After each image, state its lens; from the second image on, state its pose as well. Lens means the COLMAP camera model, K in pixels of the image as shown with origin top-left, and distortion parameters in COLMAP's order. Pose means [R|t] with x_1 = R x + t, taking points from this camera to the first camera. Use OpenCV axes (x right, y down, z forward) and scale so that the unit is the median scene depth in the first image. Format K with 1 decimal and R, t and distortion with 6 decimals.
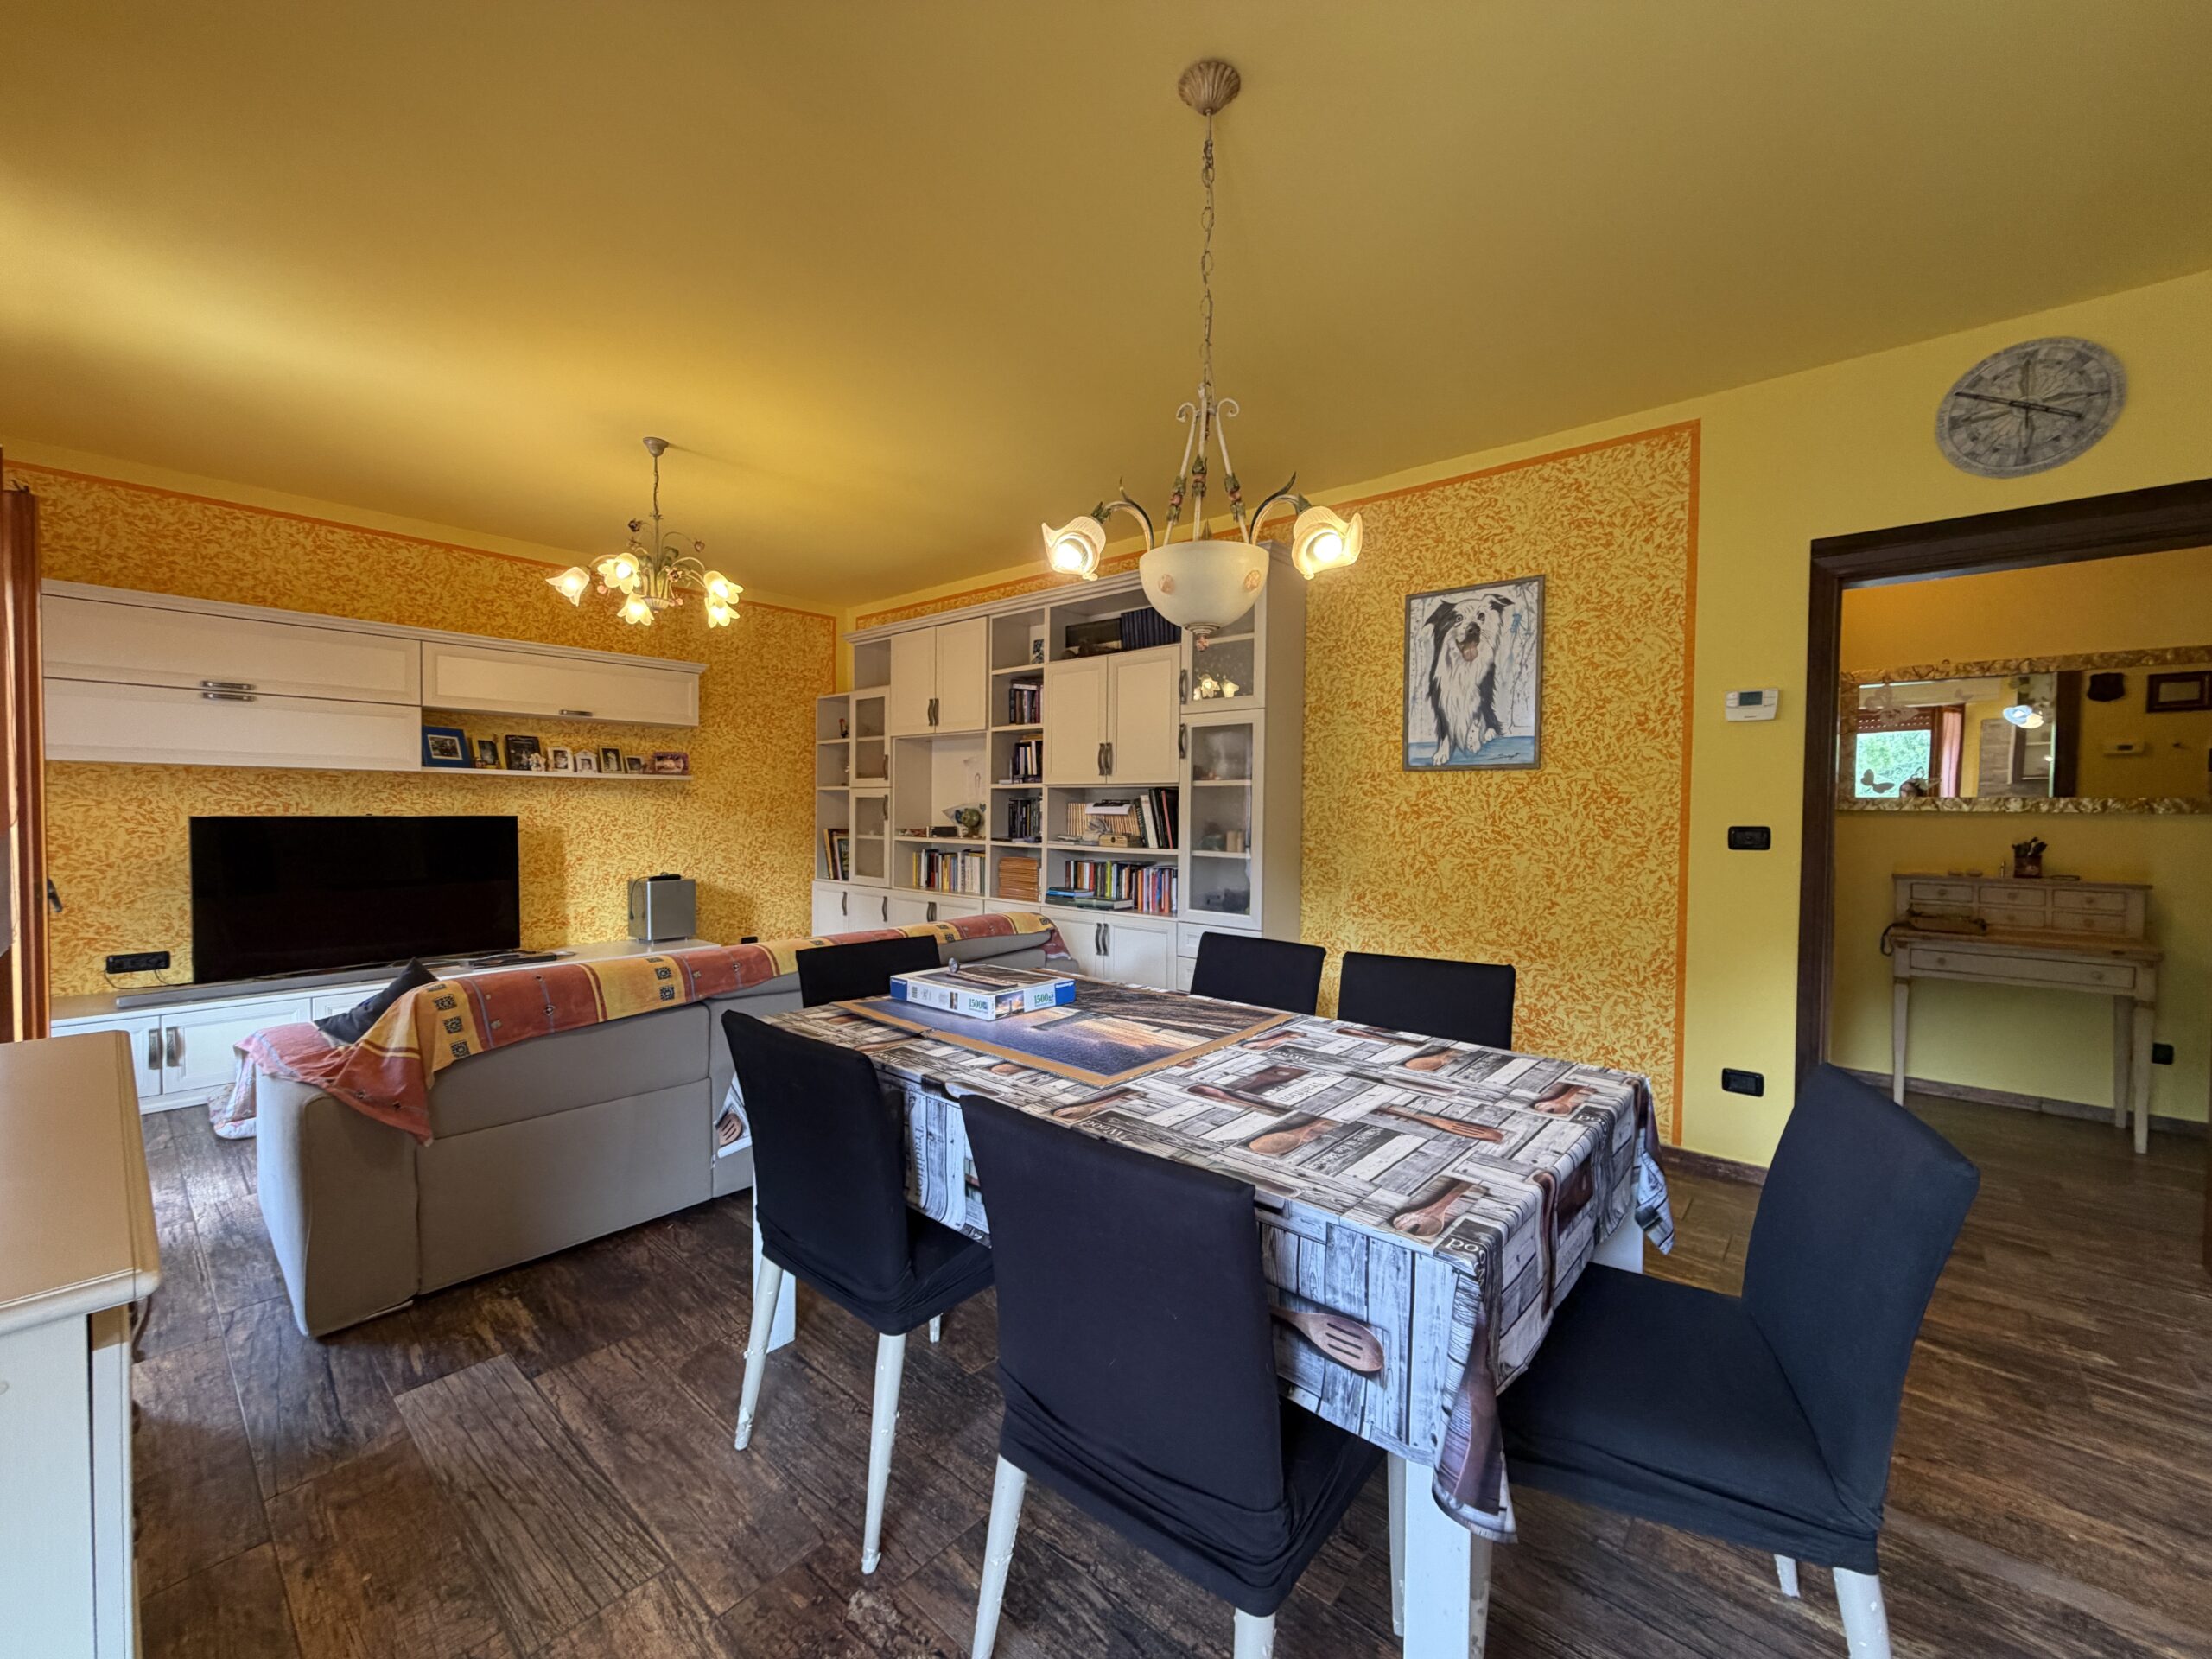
lens RADIAL K [[882.7, 0, 1100.3], [0, 882.7, 830.6], [0, 0, 1]] dist [-0.000146, -0.000239]
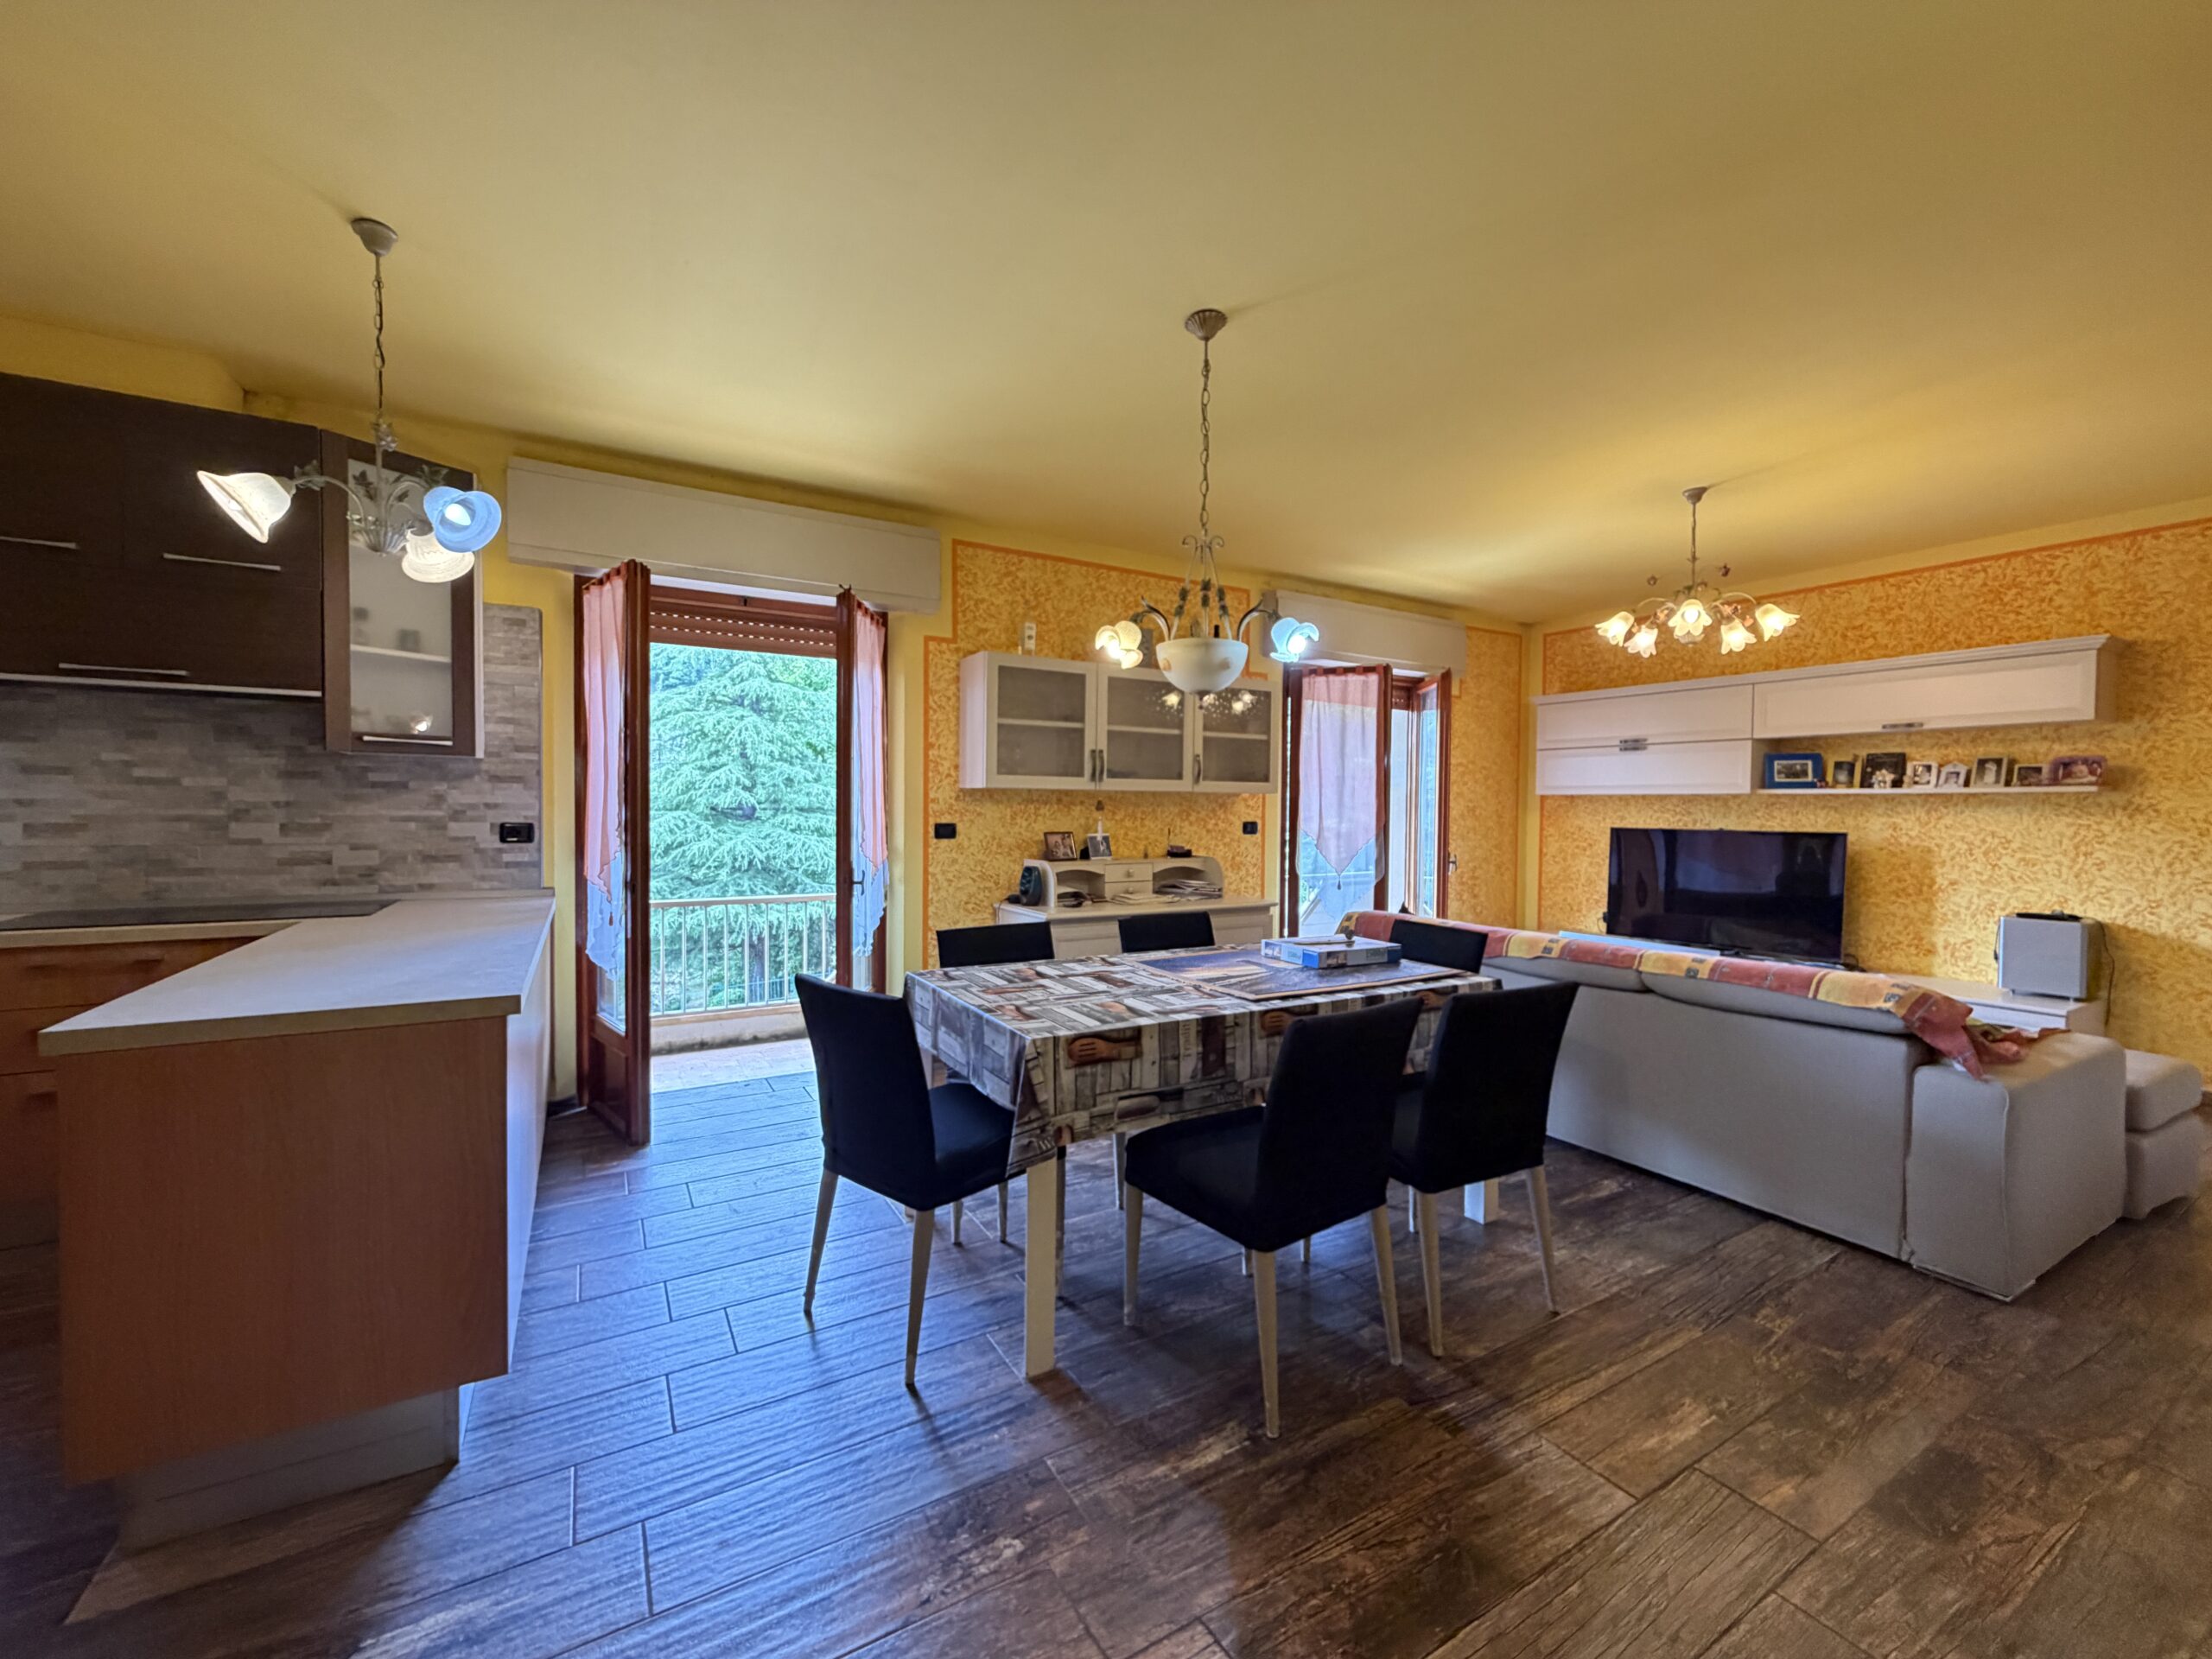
lens RADIAL K [[882.7, 0, 1098.3], [0, 882.7, 832.8], [0, 0, 1]] dist [-0.000146, -0.000239]
pose [[-0.319632, 0.015419, -0.947416, 0.729280], [-0.037425, 0.998882, 0.028883, -0.017436], [0.946802, 0.044689, -0.318698, 0.619015]]
